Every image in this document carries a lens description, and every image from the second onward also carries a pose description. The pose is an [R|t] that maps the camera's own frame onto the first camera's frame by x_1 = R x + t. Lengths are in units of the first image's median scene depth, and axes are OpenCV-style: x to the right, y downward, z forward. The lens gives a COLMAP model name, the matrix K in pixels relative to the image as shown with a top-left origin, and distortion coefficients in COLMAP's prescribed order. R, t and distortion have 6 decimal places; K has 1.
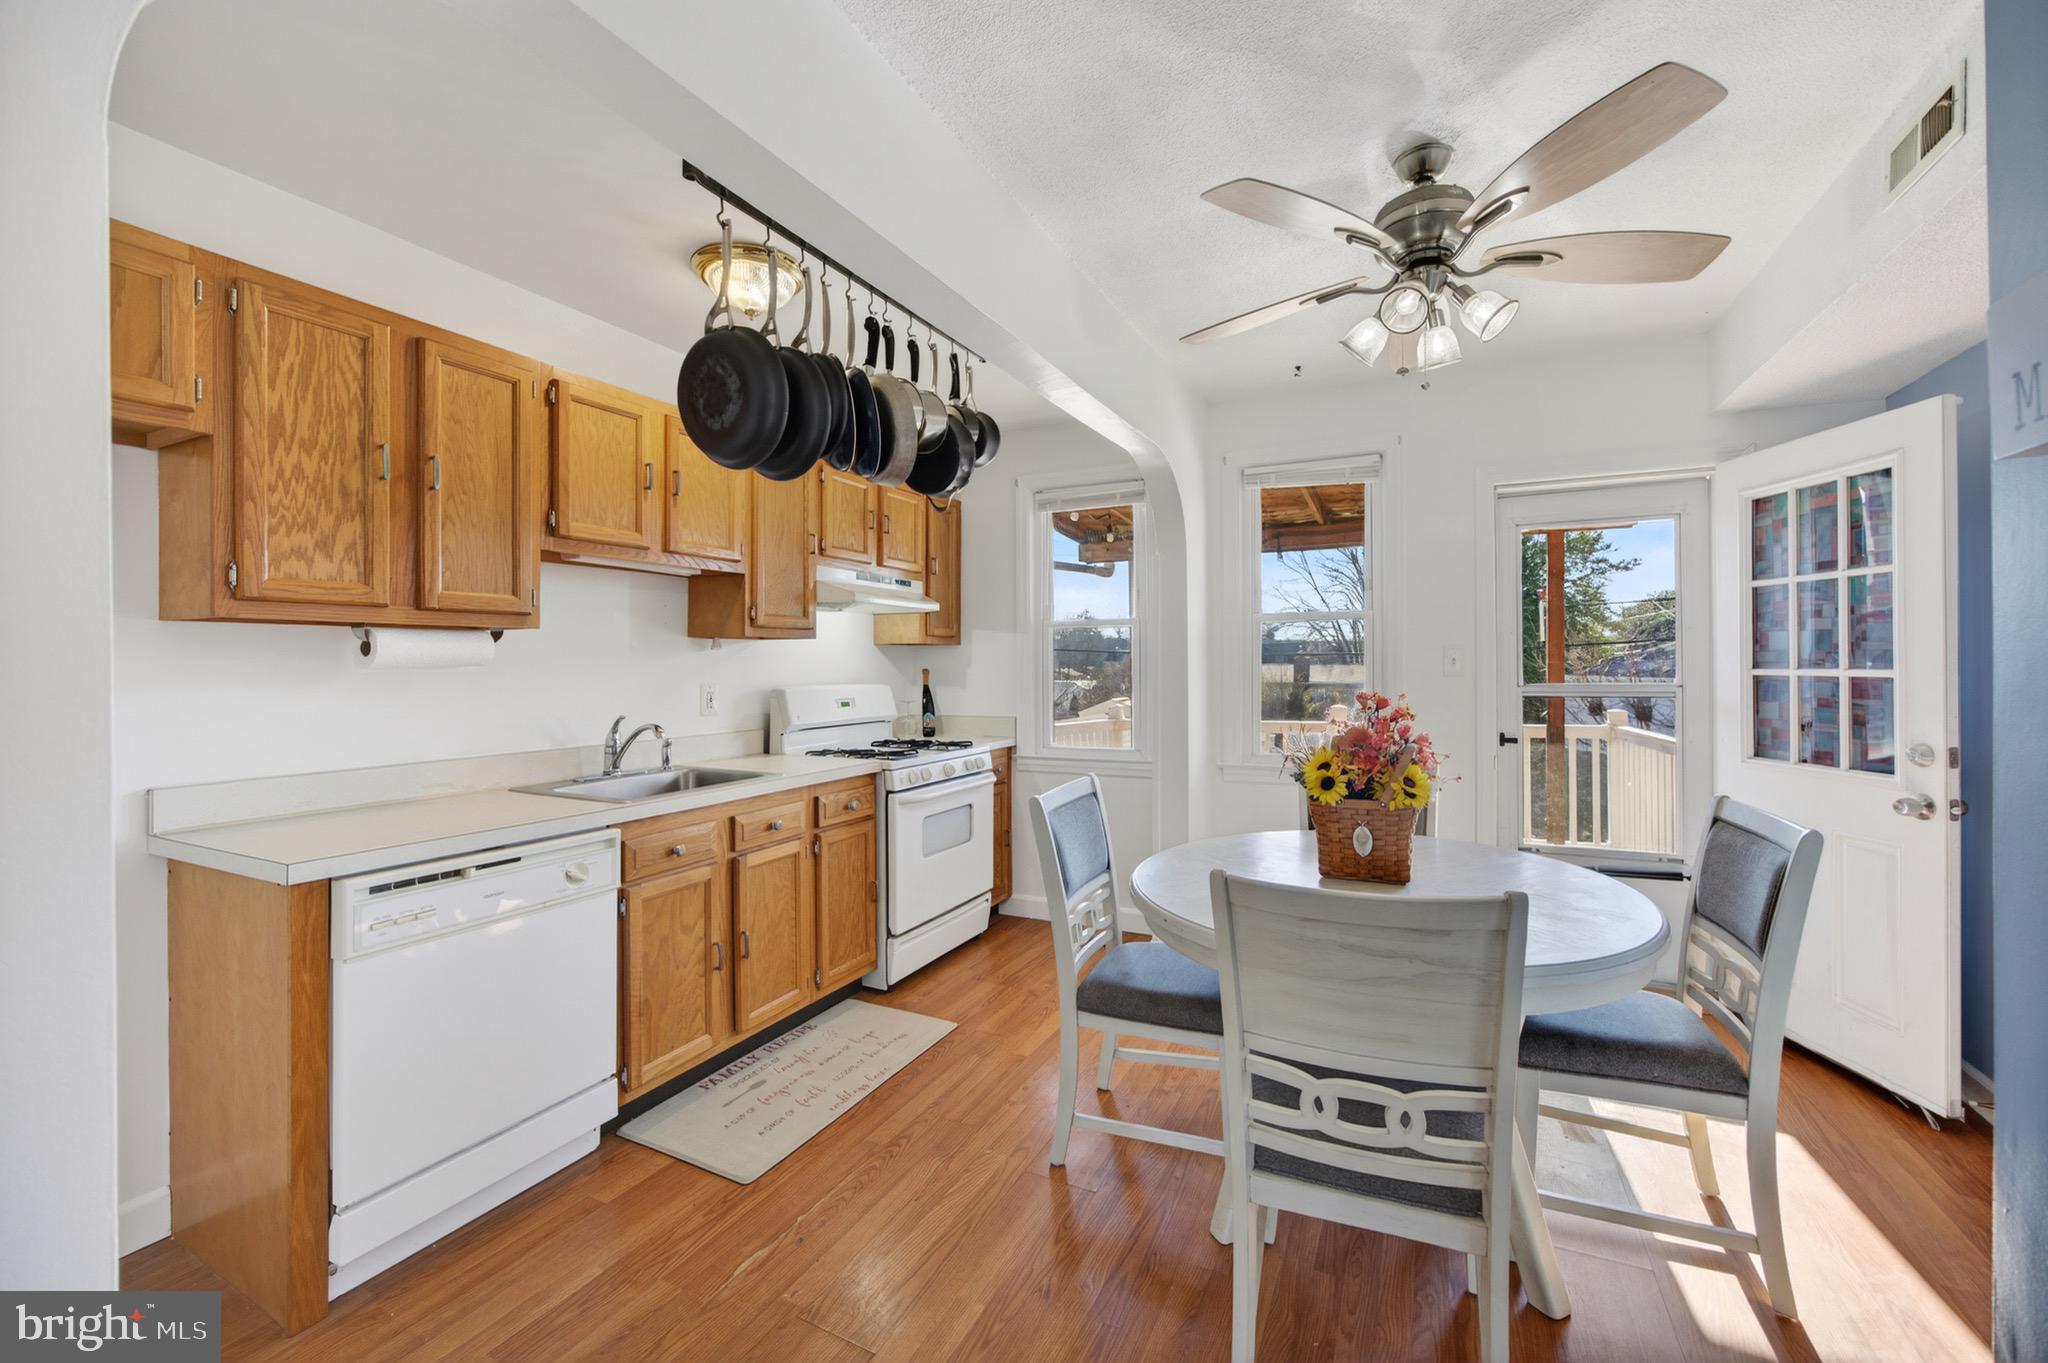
lens RADIAL K [[825.2, 0, 1048.6], [0, 825.2, 661.8], [0, 0, 1]] dist [-0.028723, 0.017186]
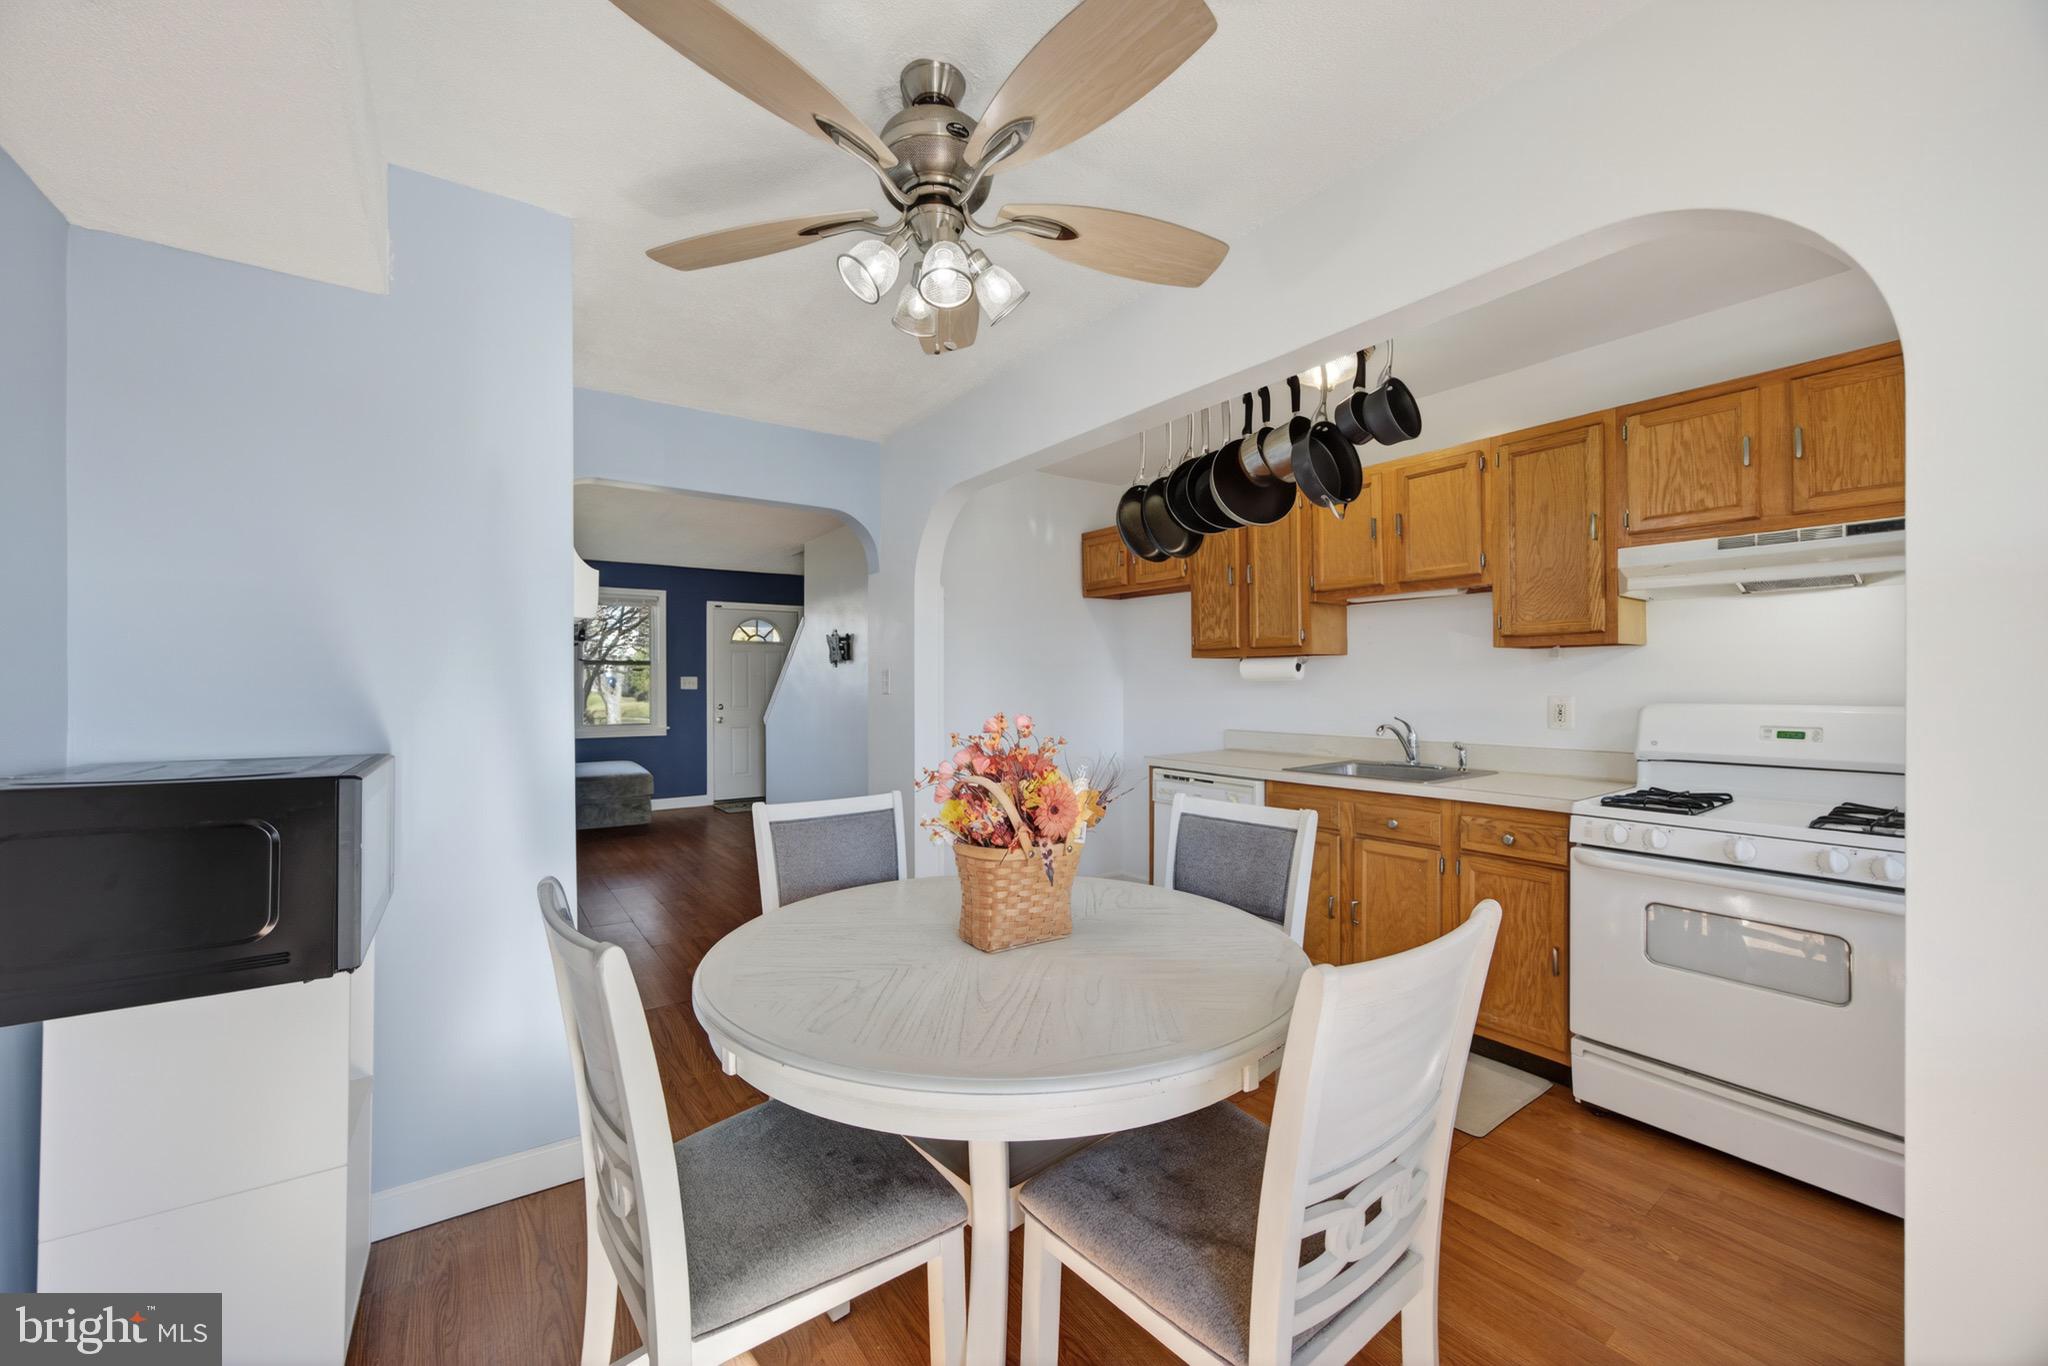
lens RADIAL K [[783.9, 0, 1007.9], [0, 783.9, 680.4], [0, 0, 1]] dist [-0.015475, 0.000210]
pose [[-0.497318, 0.005894, -0.867548, 0.905558], [0.009897, 0.999950, 0.001120, 0.002665], [0.867512, -0.008029, -0.497352, 1.187537]]
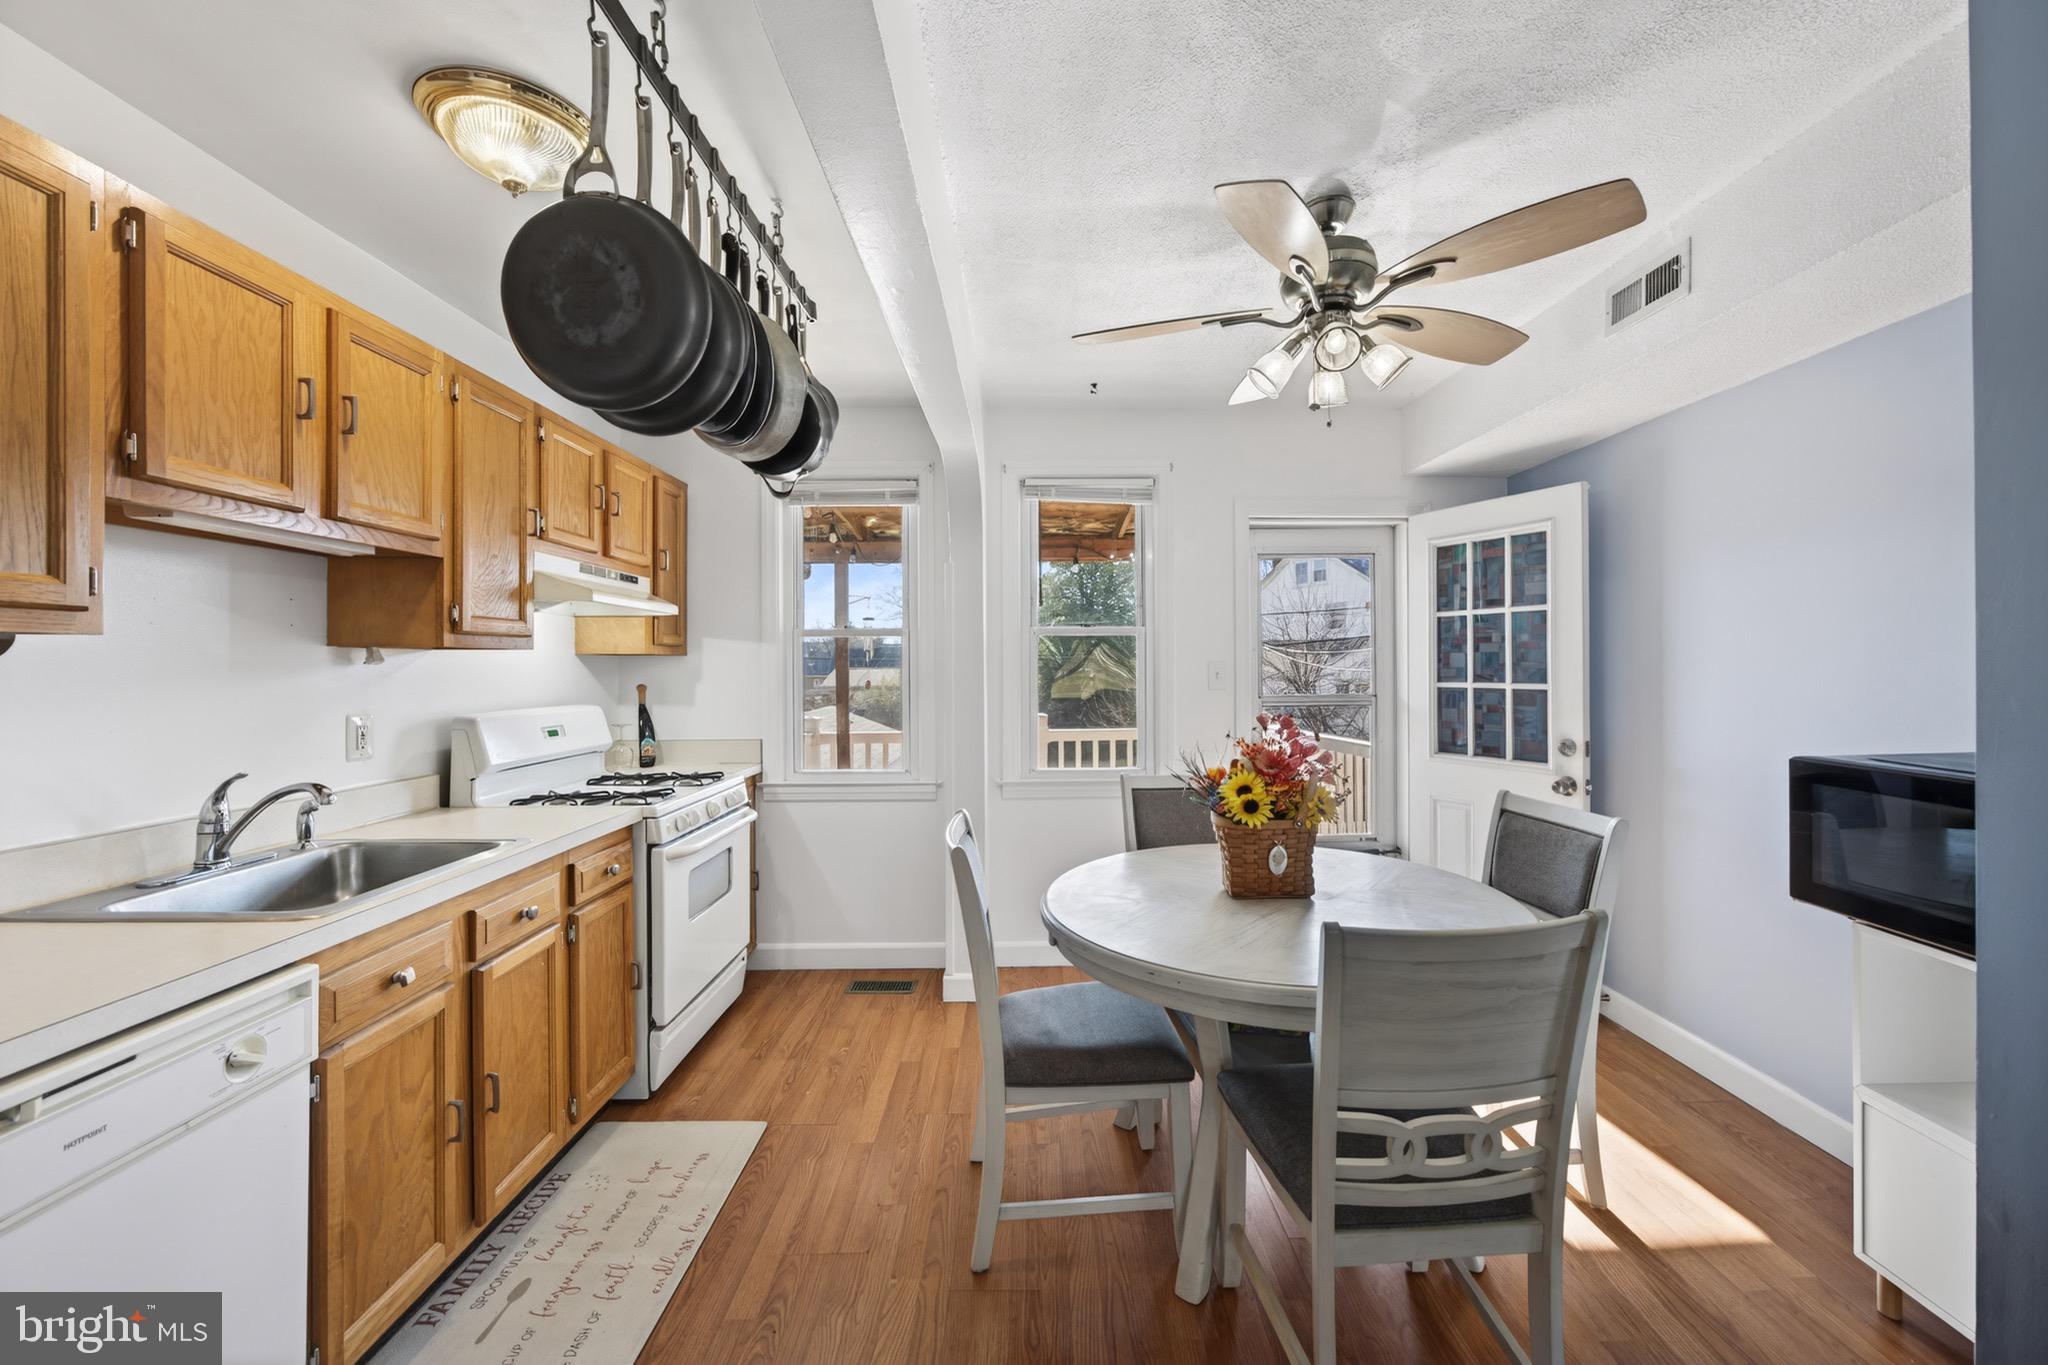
lens RADIAL K [[809.8, 0, 1042.4], [0, 809.8, 663.4], [0, 0, 1]] dist [-0.016691, 0.007810]
pose [[0.892363, 0.001801, 0.451314, -0.274986], [-0.000784, 0.999997, -0.002439, -0.018786], [-0.451317, 0.001823, 0.892362, 0.189521]]
